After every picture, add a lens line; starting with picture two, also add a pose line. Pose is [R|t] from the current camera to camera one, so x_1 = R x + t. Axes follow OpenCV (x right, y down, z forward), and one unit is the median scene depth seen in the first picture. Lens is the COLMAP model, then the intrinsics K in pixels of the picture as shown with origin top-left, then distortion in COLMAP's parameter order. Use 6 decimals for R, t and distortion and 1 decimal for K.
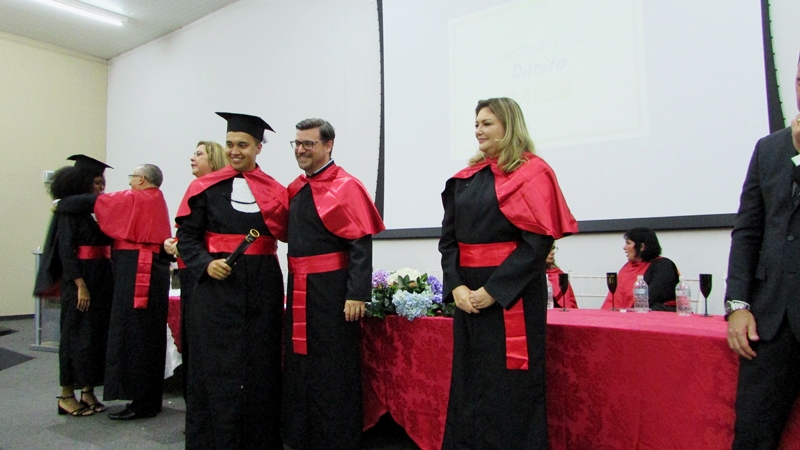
lens RADIAL K [[579.4, 0, 414.3], [0, 579.4, 232.0], [0, 0, 1]] dist [0.025951, -0.011539]
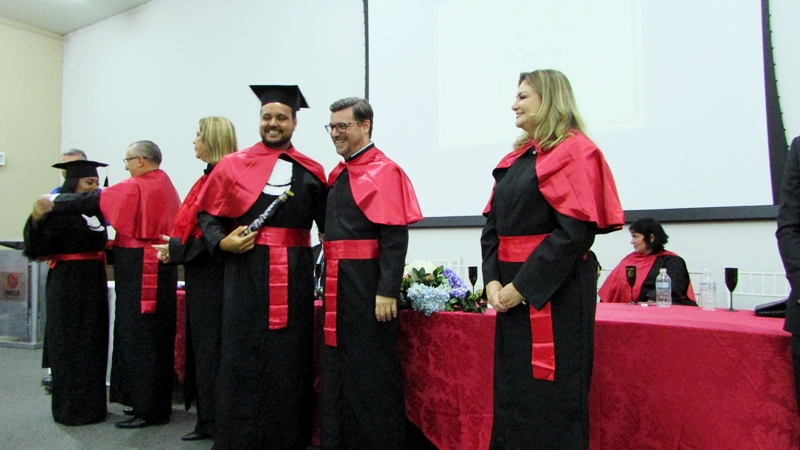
lens RADIAL K [[579.4, 0, 408.3], [0, 579.4, 228.5], [0, 0, 1]] dist [0.025951, -0.011539]
pose [[0.997310, 0.008923, 0.072747, -0.126129], [-0.009629, 0.999910, 0.009362, 0.002841], [-0.072657, -0.010037, 0.997306, 0.069234]]
